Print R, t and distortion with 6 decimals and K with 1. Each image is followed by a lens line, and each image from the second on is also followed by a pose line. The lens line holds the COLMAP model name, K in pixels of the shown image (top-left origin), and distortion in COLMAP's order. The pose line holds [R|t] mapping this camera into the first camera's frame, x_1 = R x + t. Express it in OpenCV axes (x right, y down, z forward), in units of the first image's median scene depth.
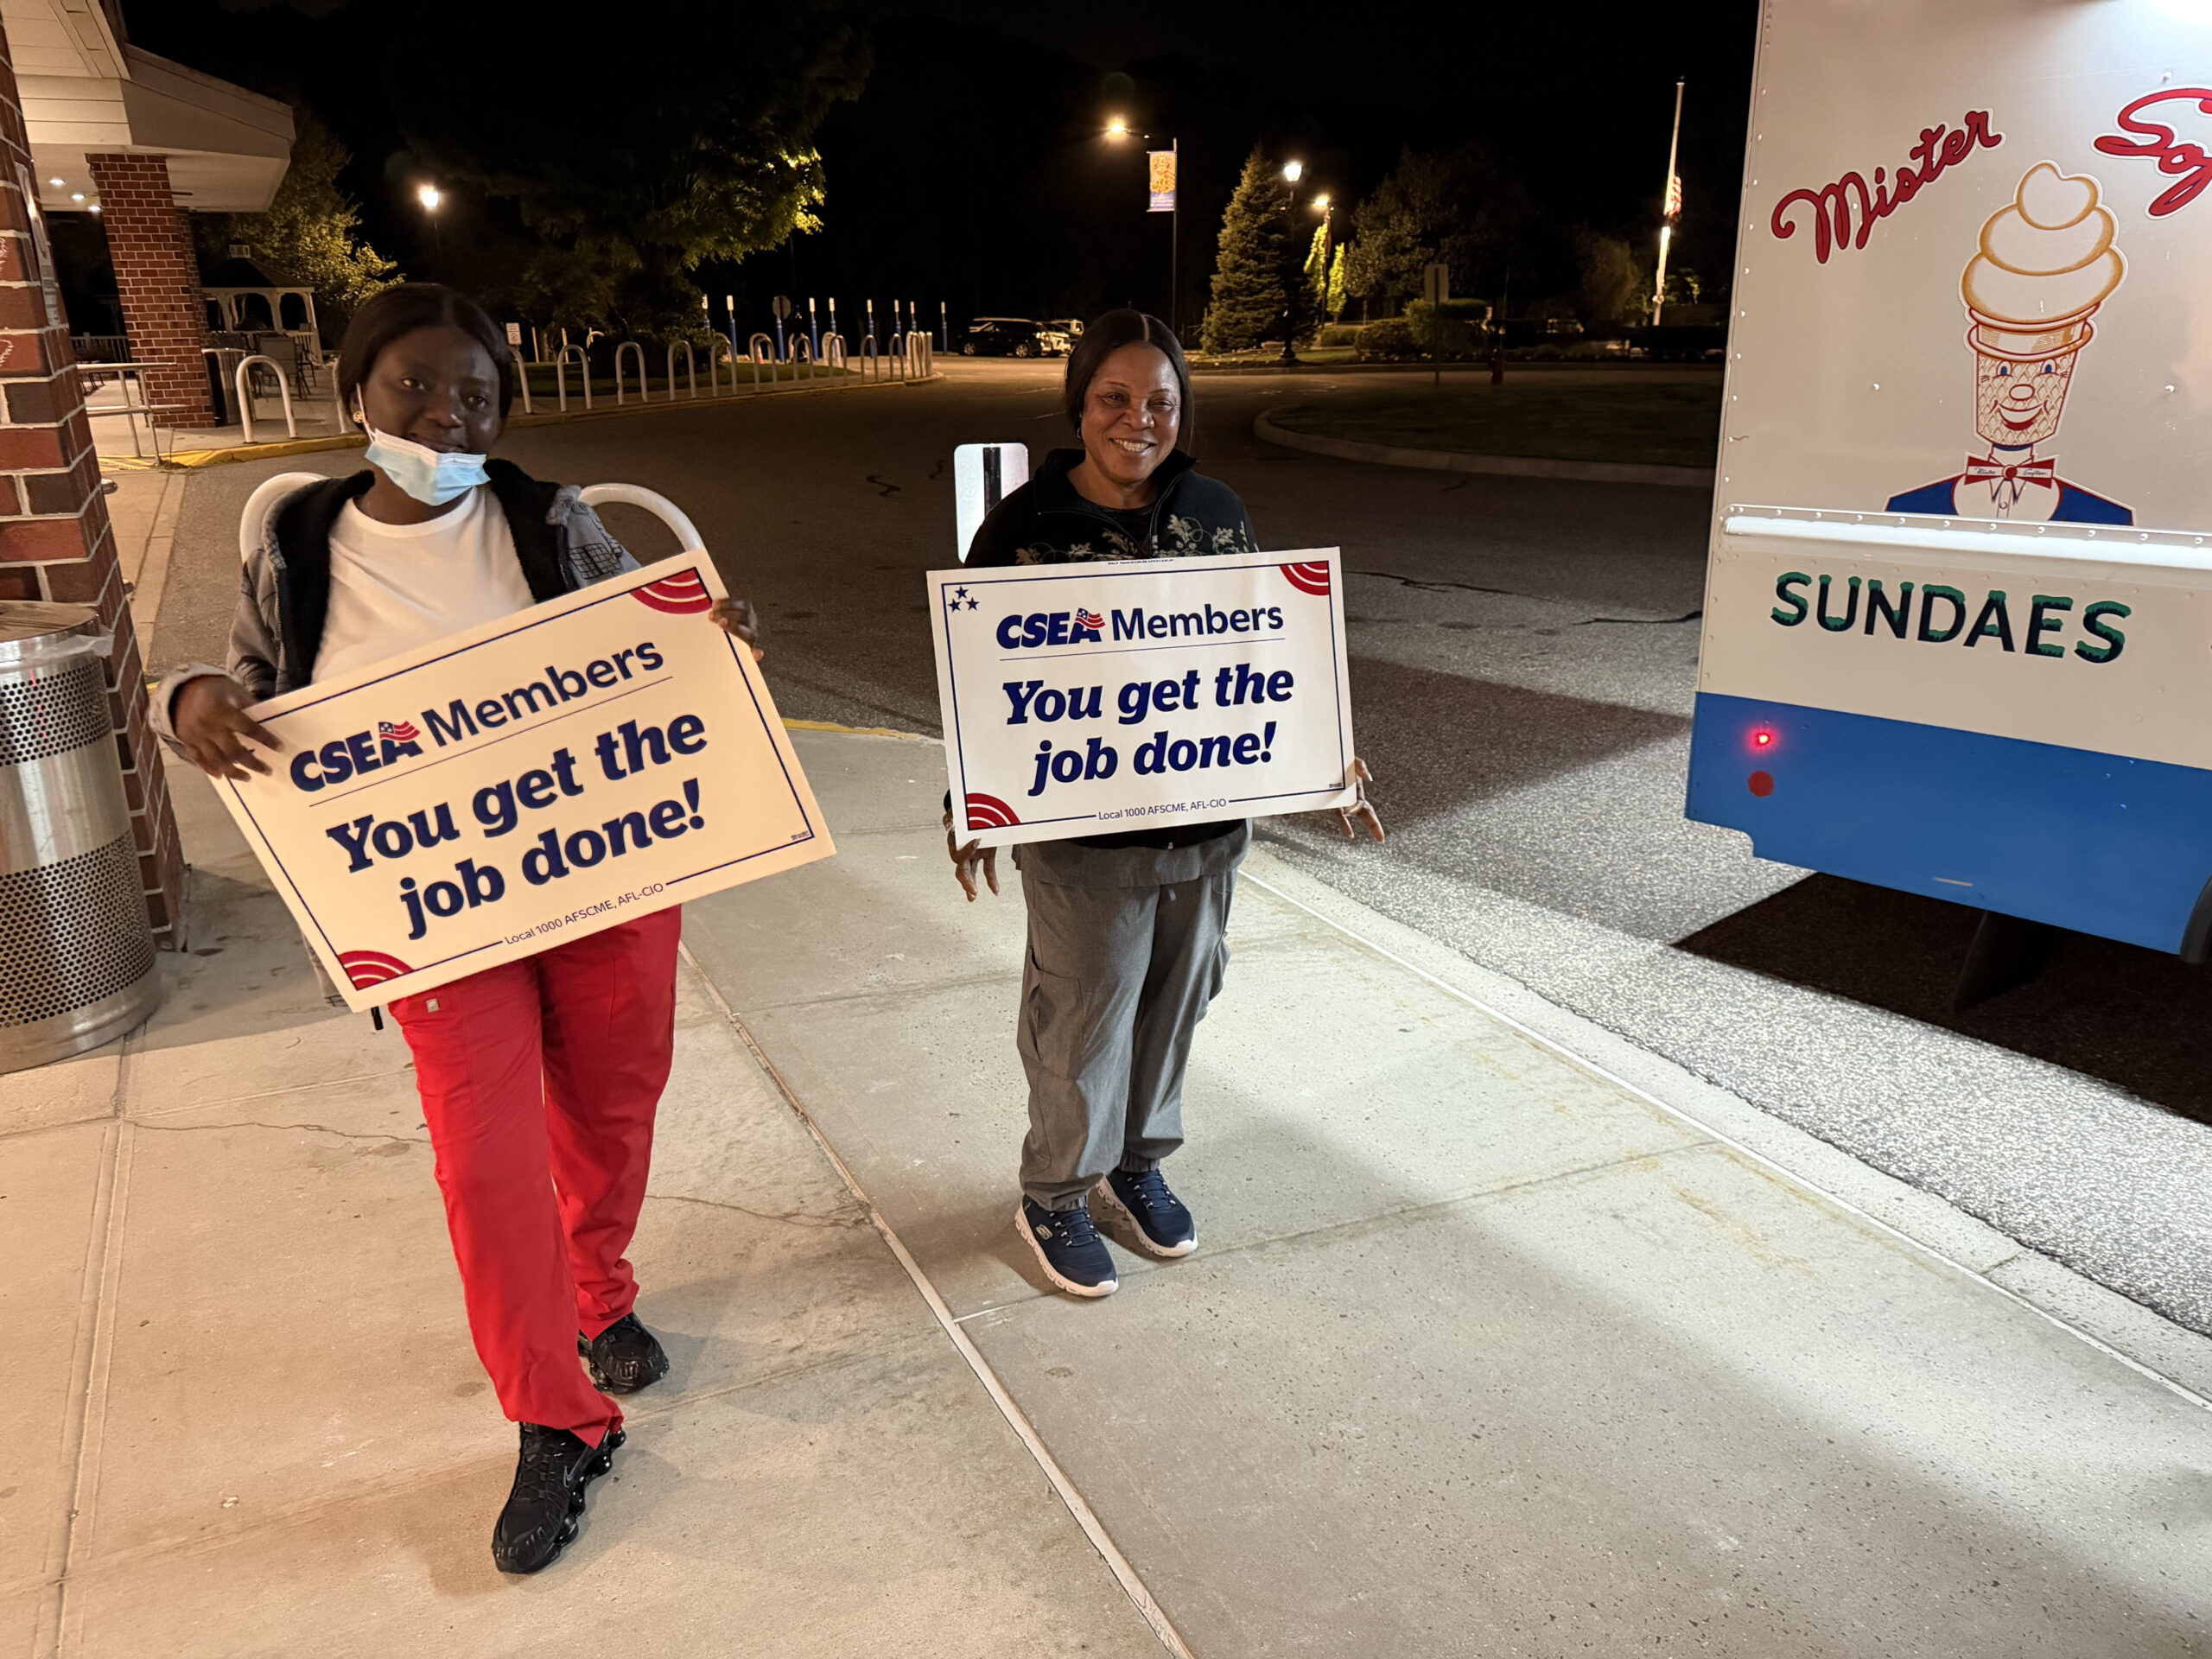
lens RADIAL K [[1587.9, 0, 1079.5], [0, 1587.9, 845.4], [0, 0, 1]] dist [0.020884, -0.025992]
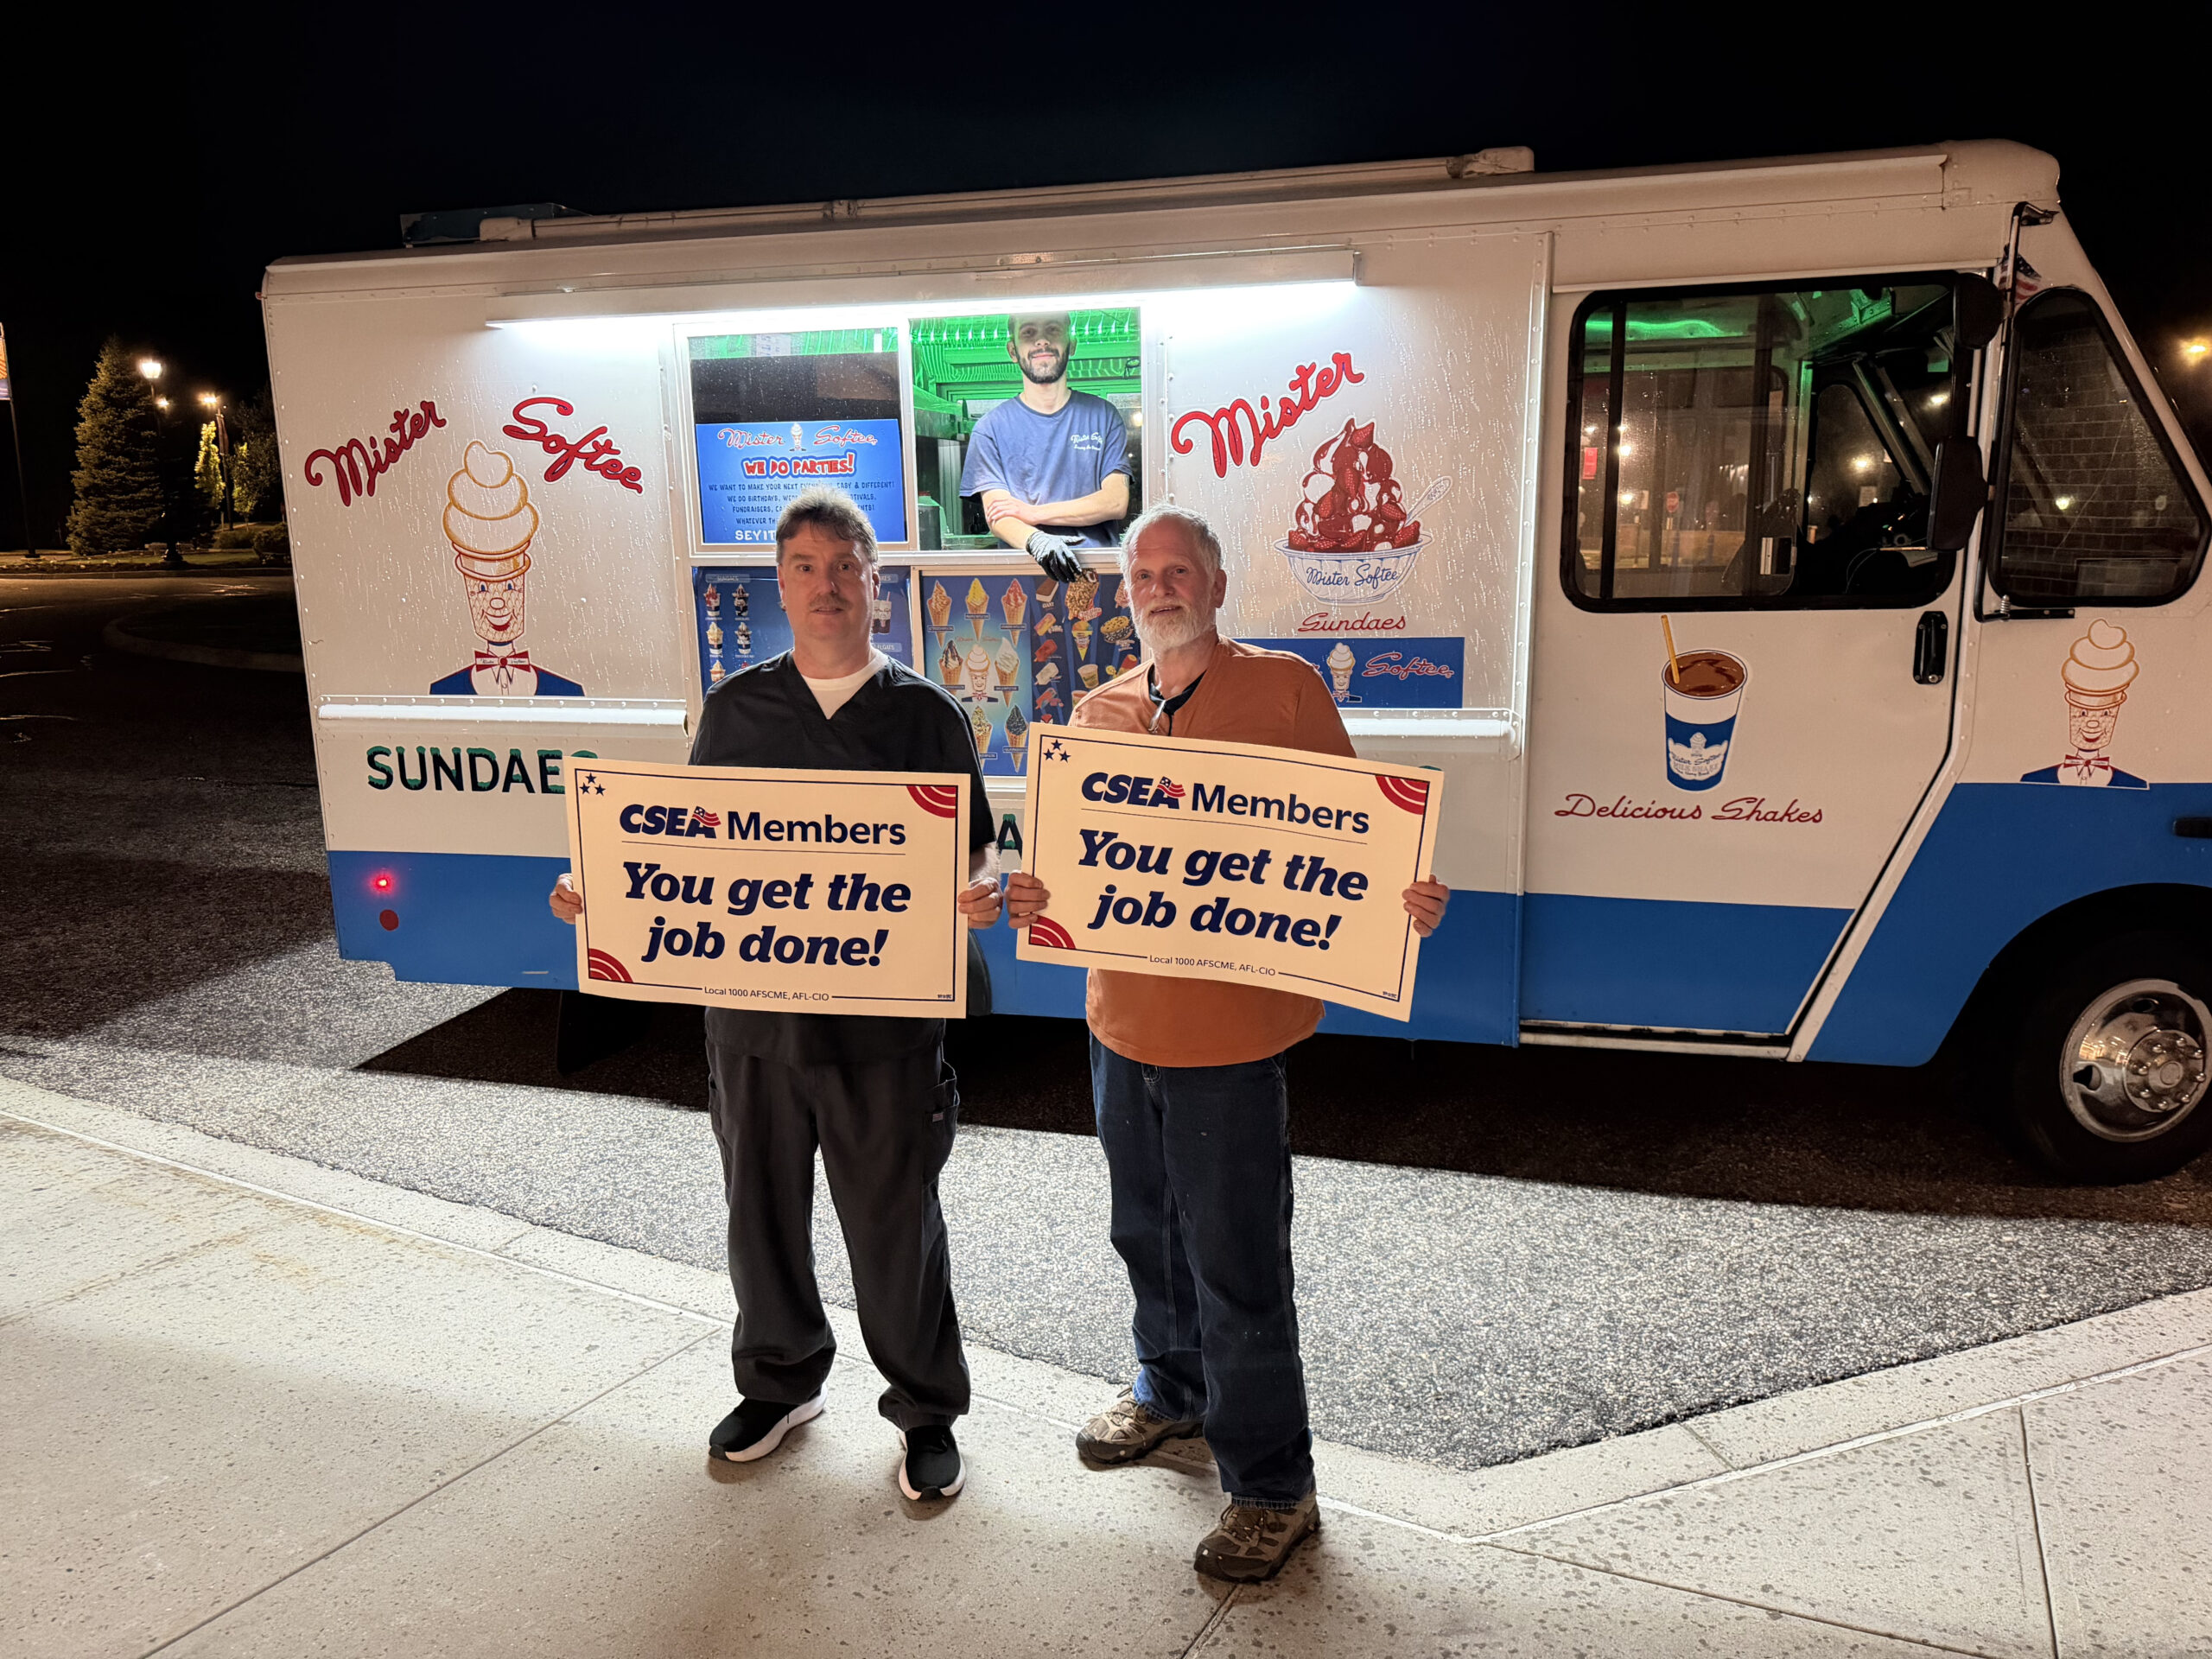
lens RADIAL K [[1587.9, 0, 1110.4], [0, 1587.9, 836.5], [0, 0, 1]] dist [0.020884, -0.025992]
pose [[0.805719, -0.102194, 0.583415, 0.195679], [0.173969, 0.982388, -0.068178, 0.088092], [-0.566172, 0.156428, 0.809308, -0.340265]]
